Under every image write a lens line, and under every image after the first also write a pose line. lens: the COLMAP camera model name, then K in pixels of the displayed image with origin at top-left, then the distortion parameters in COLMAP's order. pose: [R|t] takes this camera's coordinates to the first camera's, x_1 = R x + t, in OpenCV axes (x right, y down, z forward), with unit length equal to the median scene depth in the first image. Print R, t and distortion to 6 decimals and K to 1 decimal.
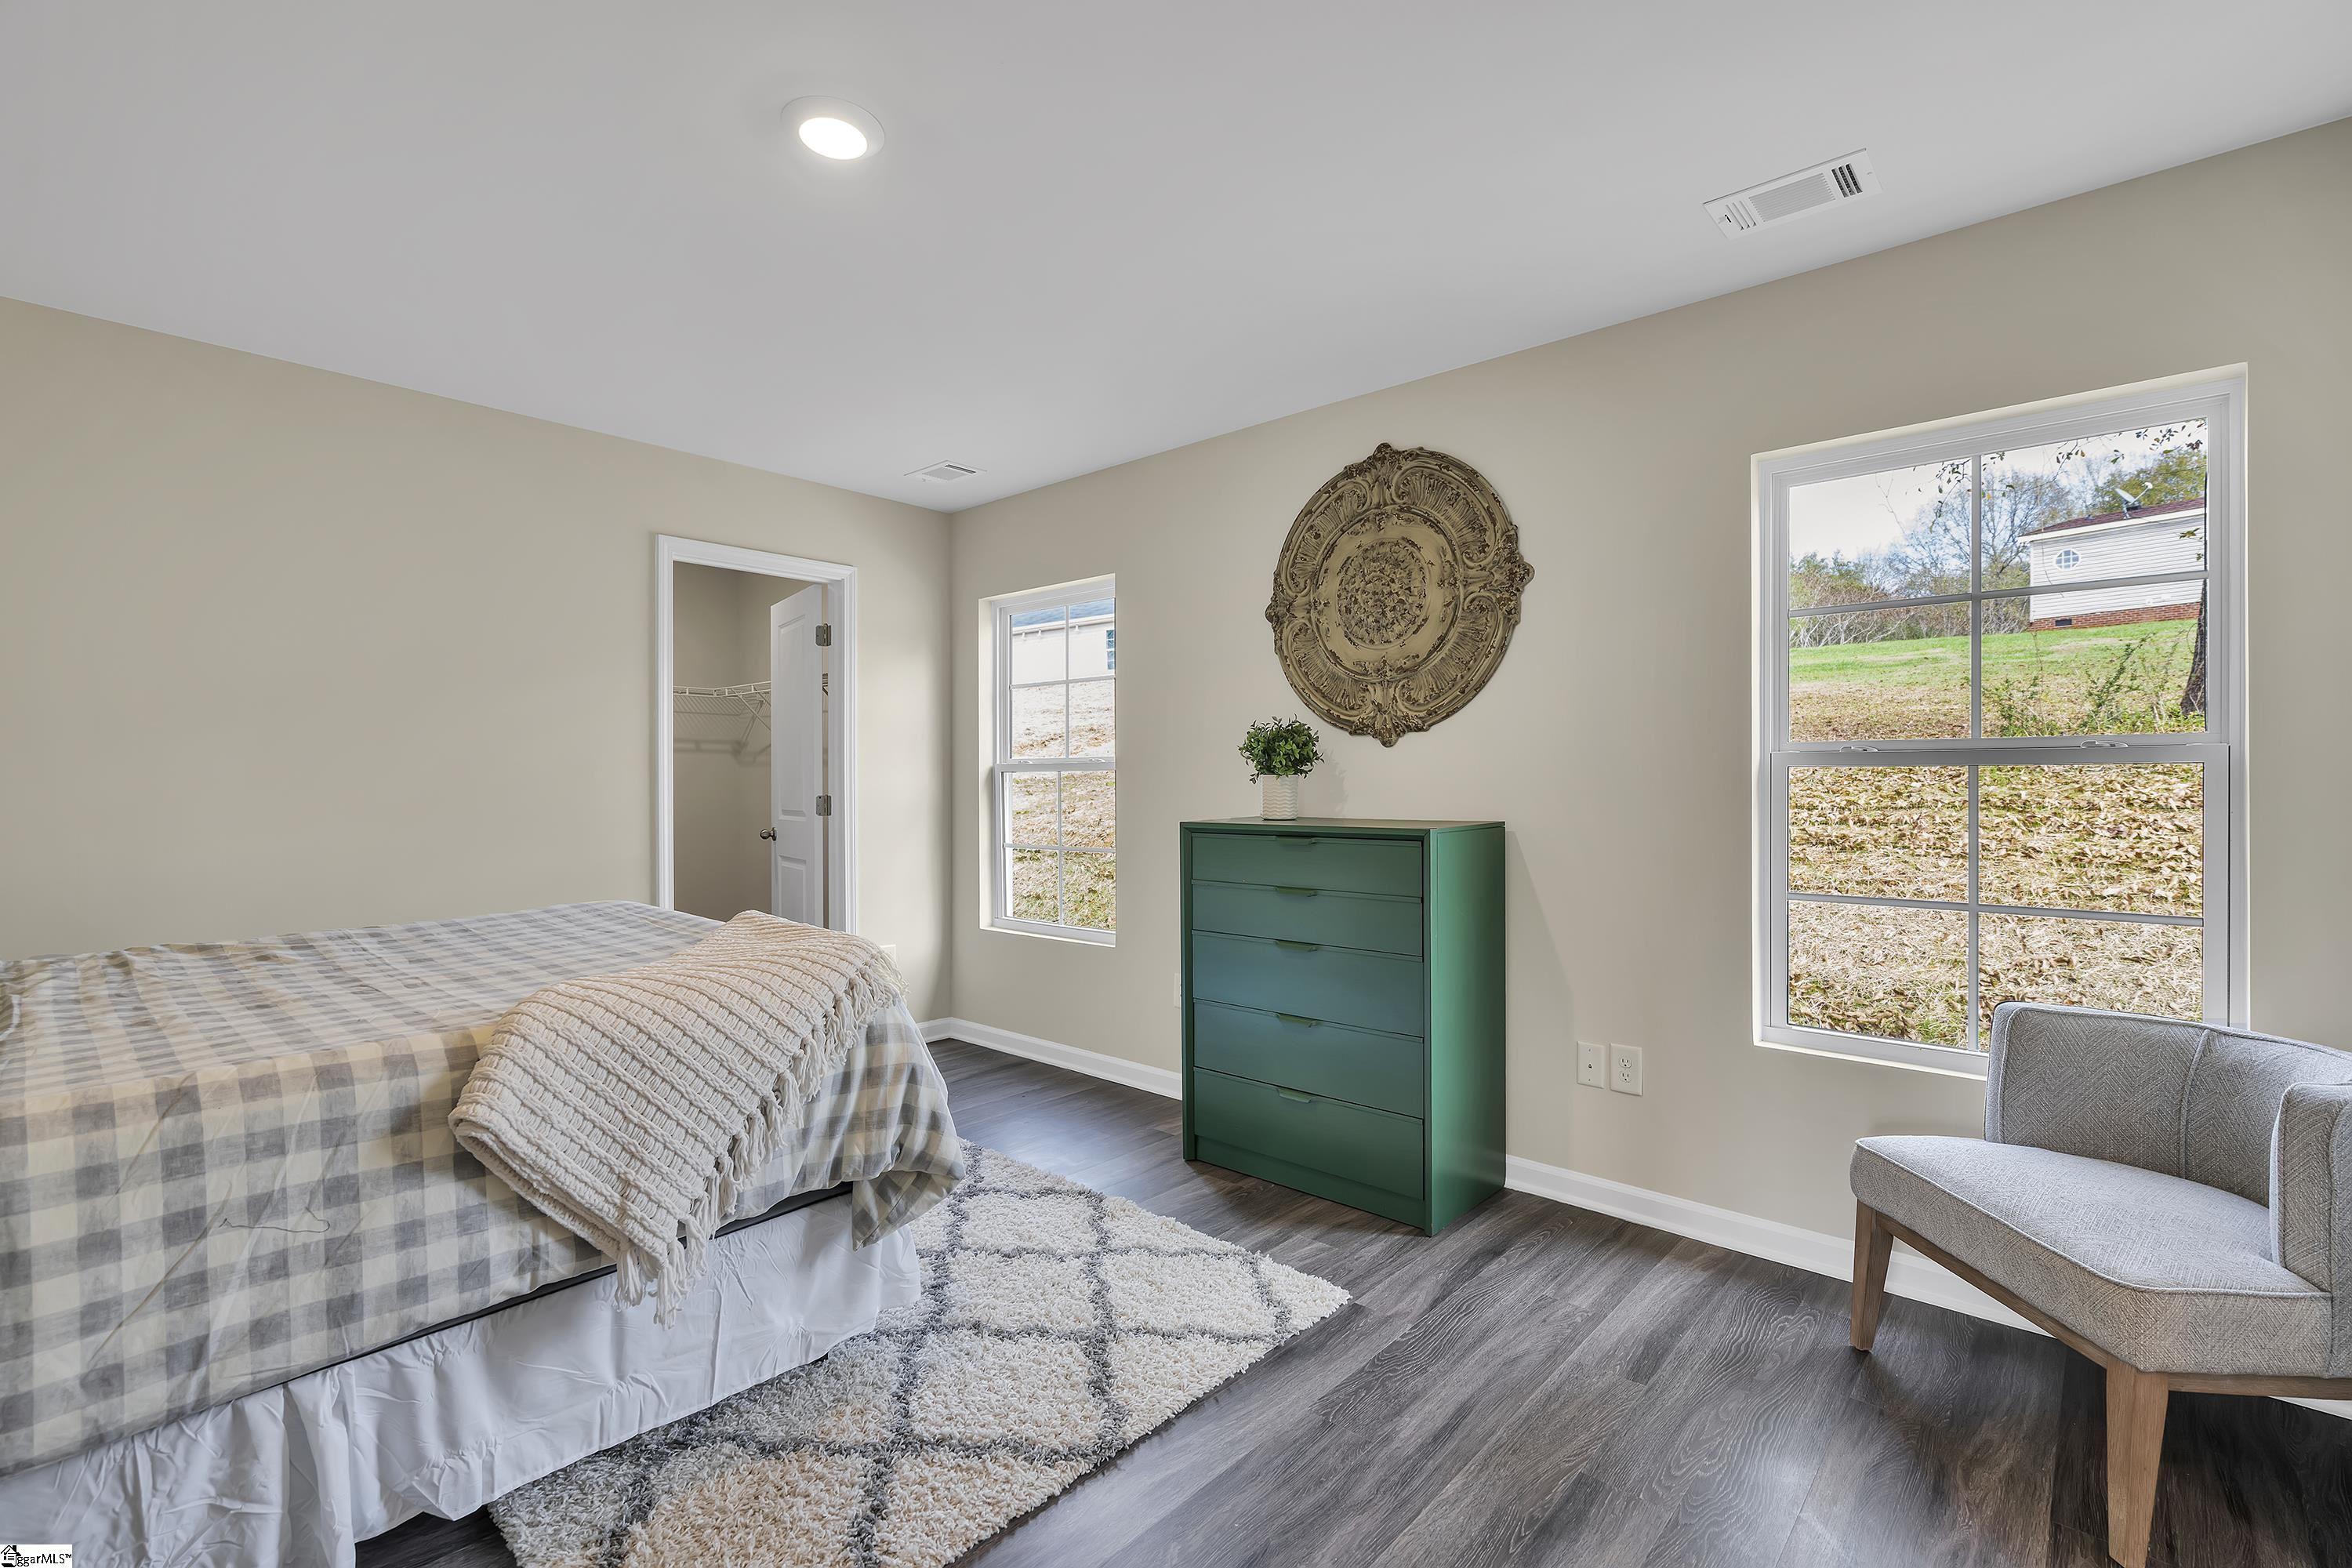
lens RADIAL K [[1048.7, 0, 1160.3], [0, 1048.7, 783.0], [0, 0, 1]] dist [0.000258, 0.000253]
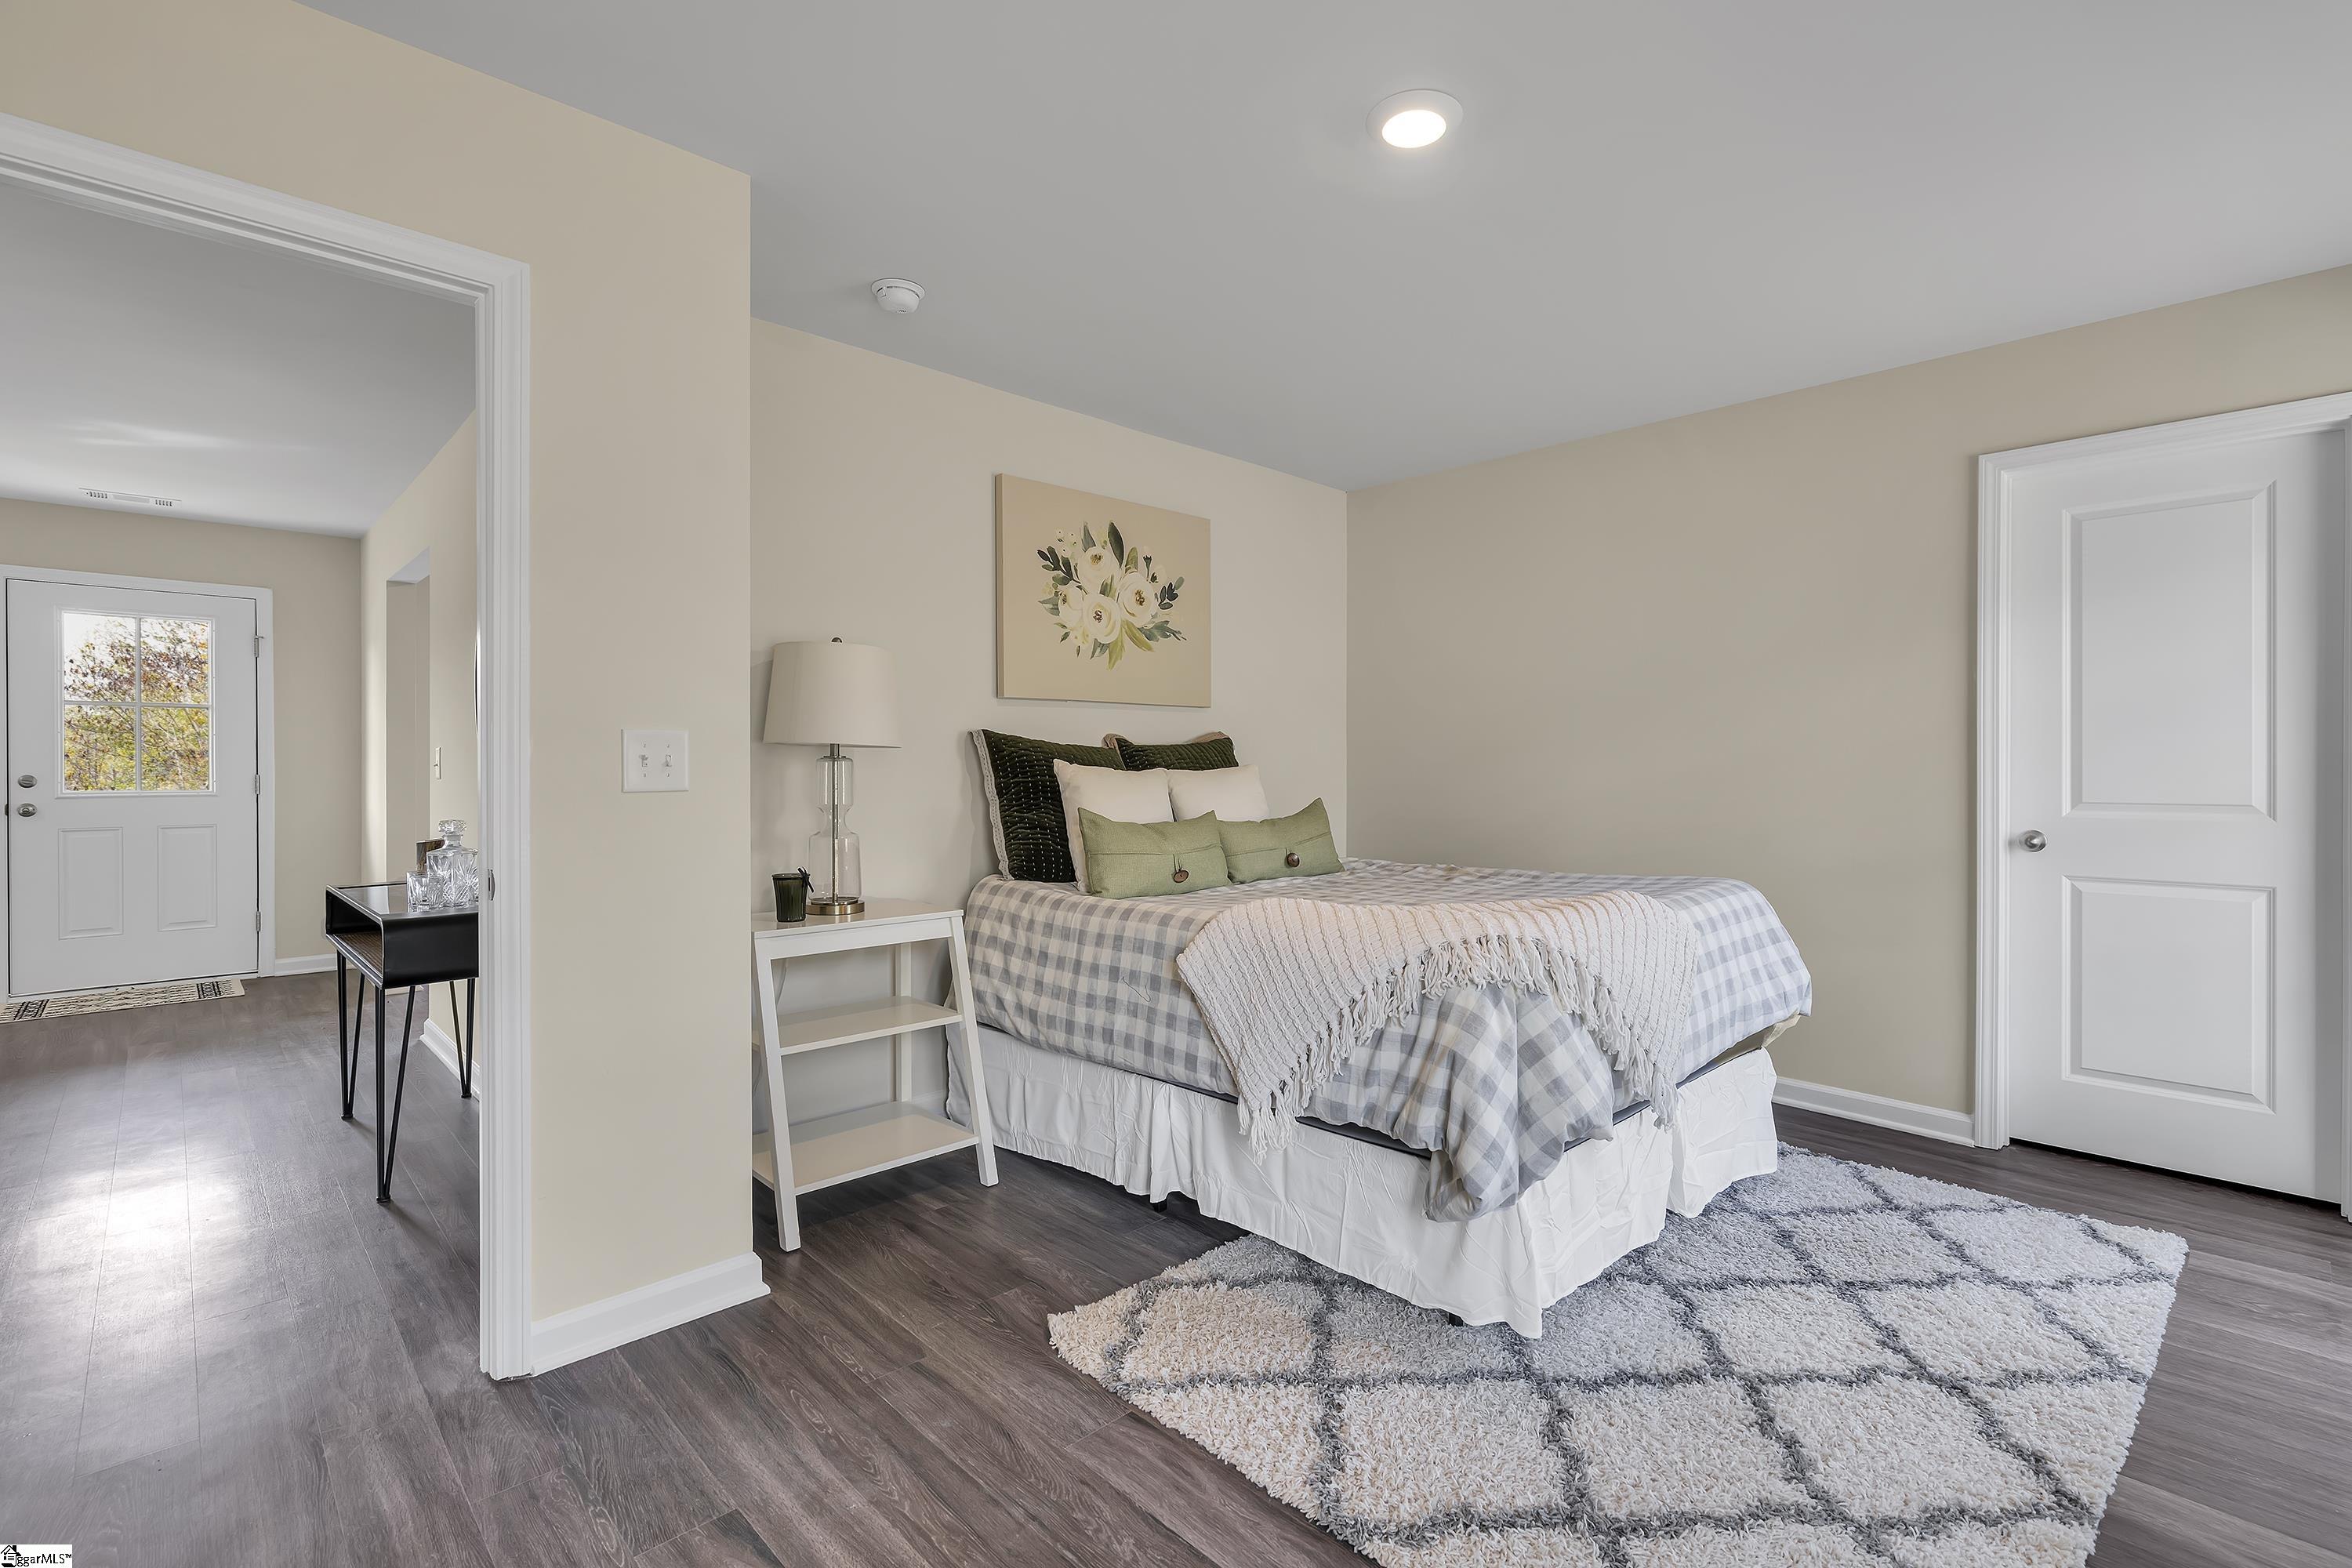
lens RADIAL K [[1057.6, 0, 1182.2], [0, 1057.6, 771.3], [0, 0, 1]] dist [-0.014444, 0.008819]
pose [[-0.061646, 0.002833, -0.998094, 0.683044], [-0.001939, 0.999994, 0.002958, 0.014915], [0.998096, 0.002117, -0.061640, 0.777371]]
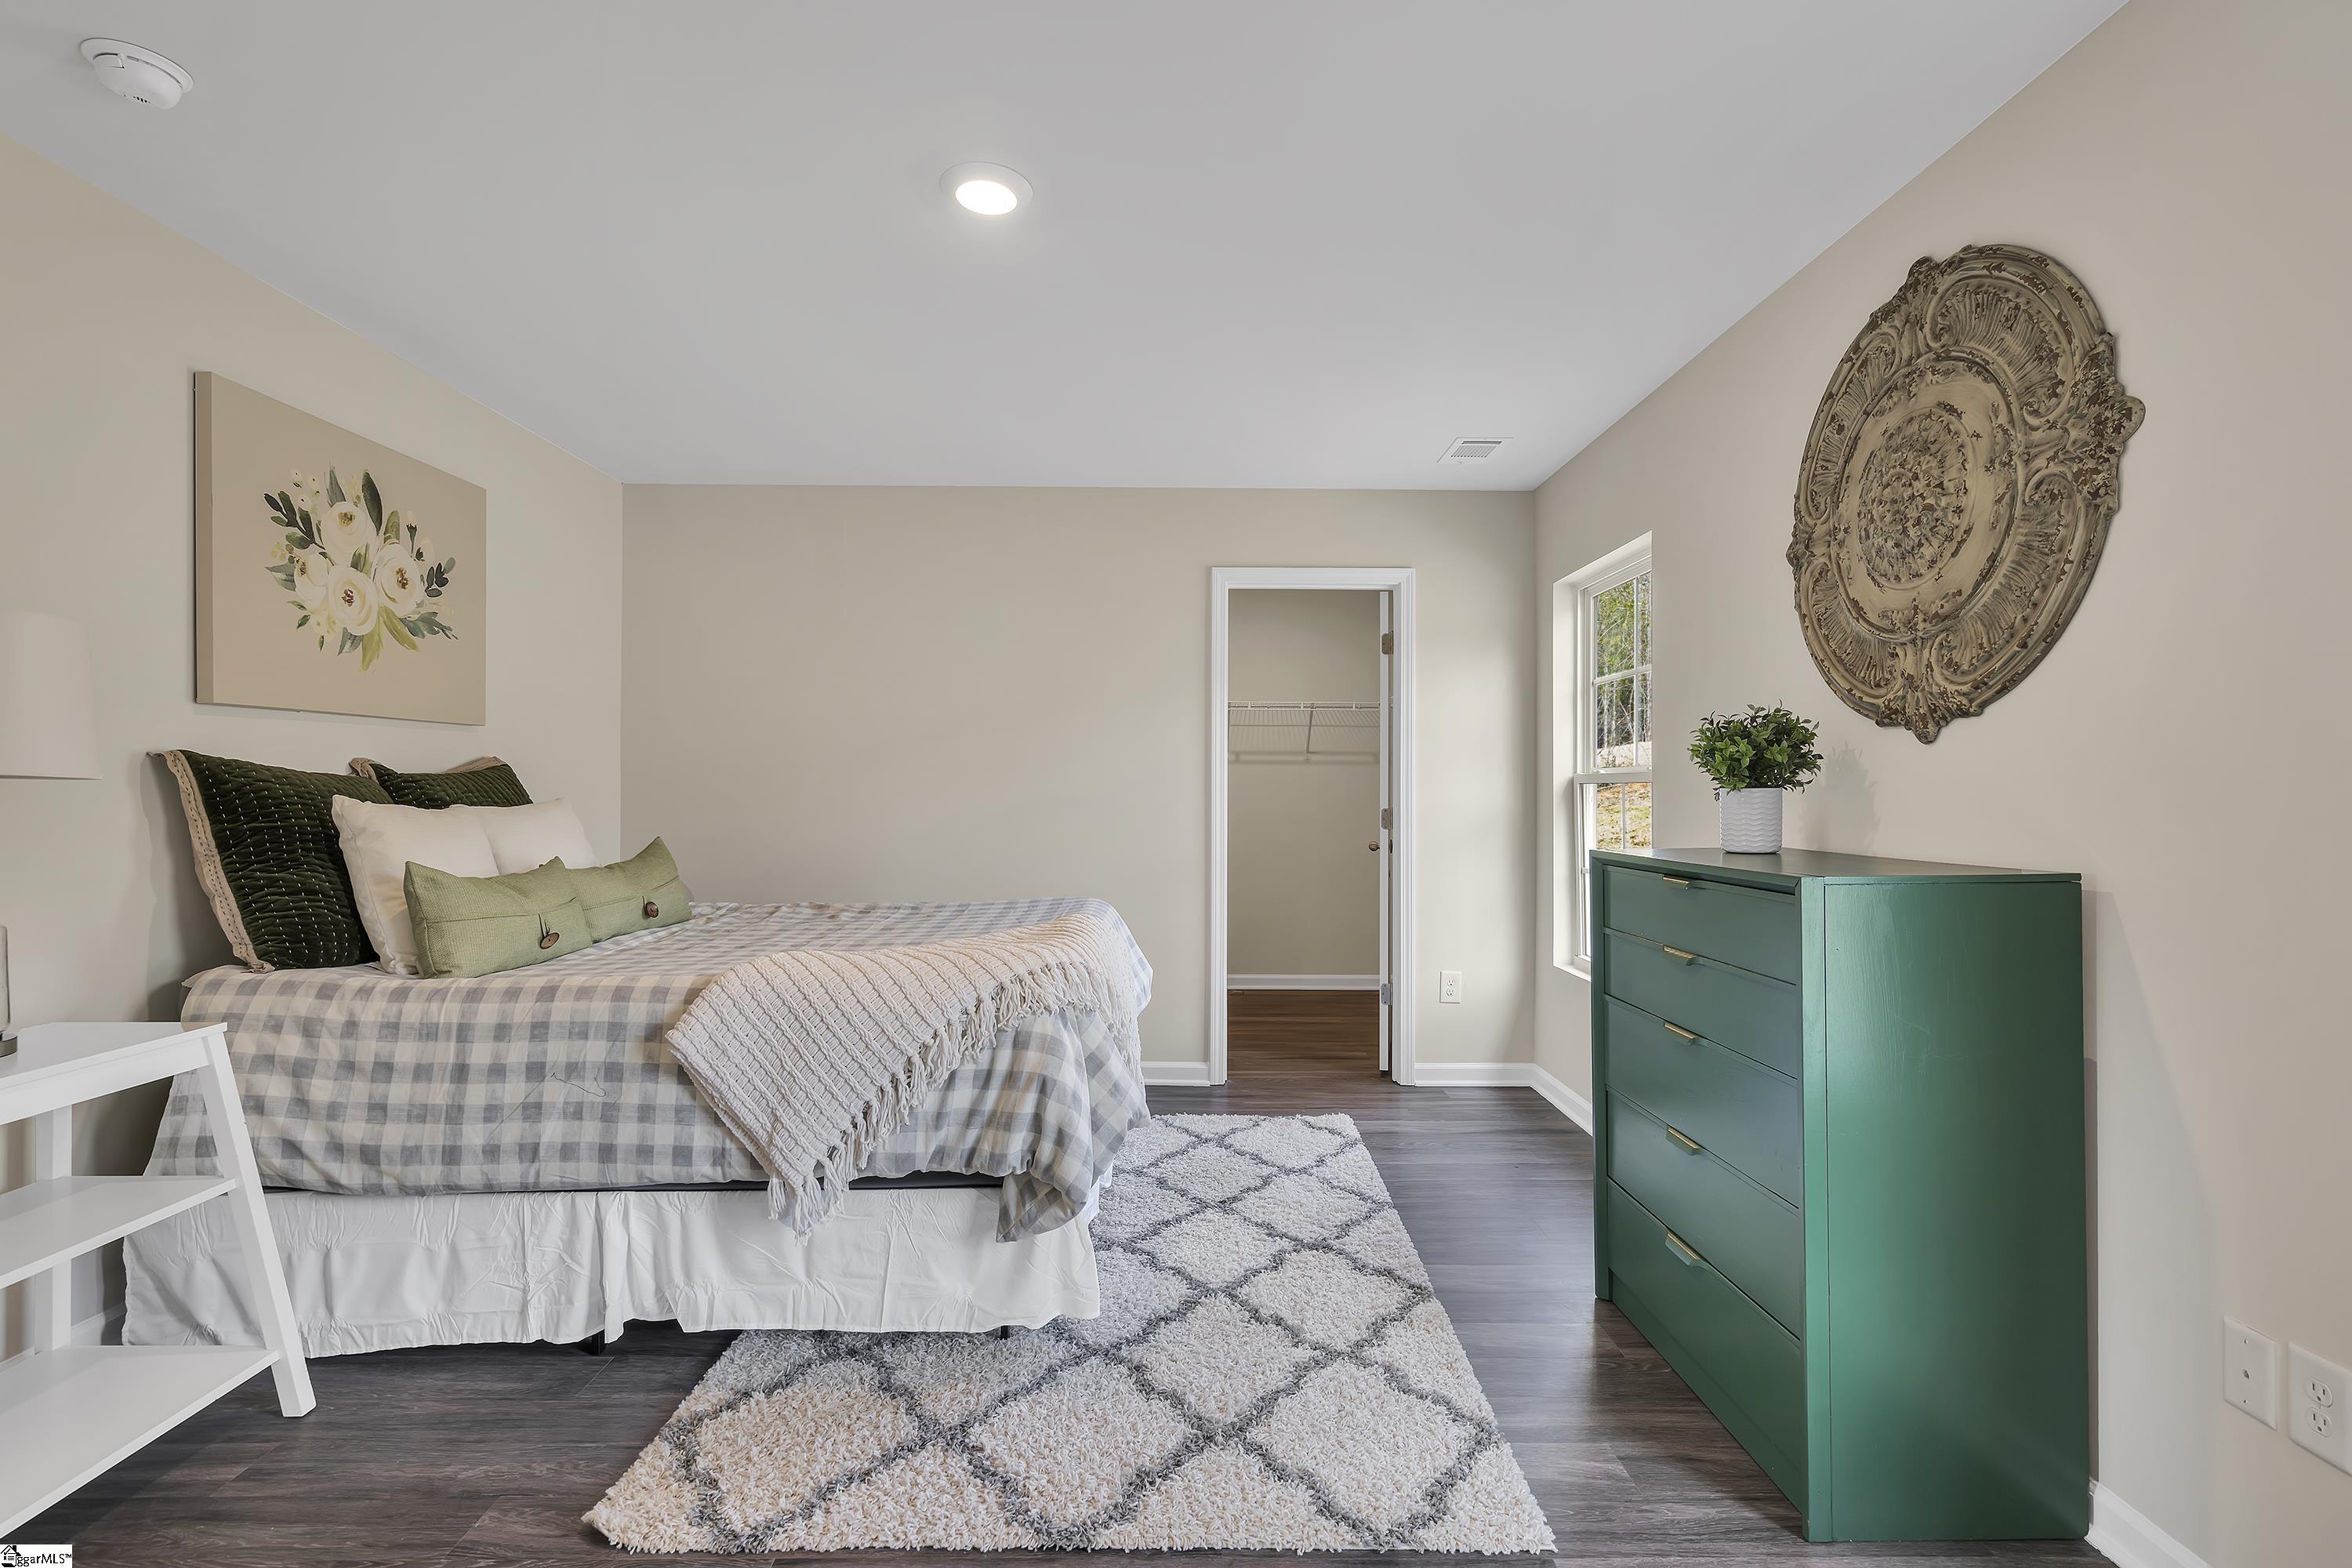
lens RADIAL K [[1083.7, 0, 1176.0], [0, 1083.7, 784.0], [0, 0, 1]] dist [0.000381, 0.001225]
pose [[0.680683, -0.002124, -0.732575, 0.587189], [-0.004744, 0.999962, -0.007307, -0.005769], [0.732562, 0.008449, 0.680648, 0.362303]]
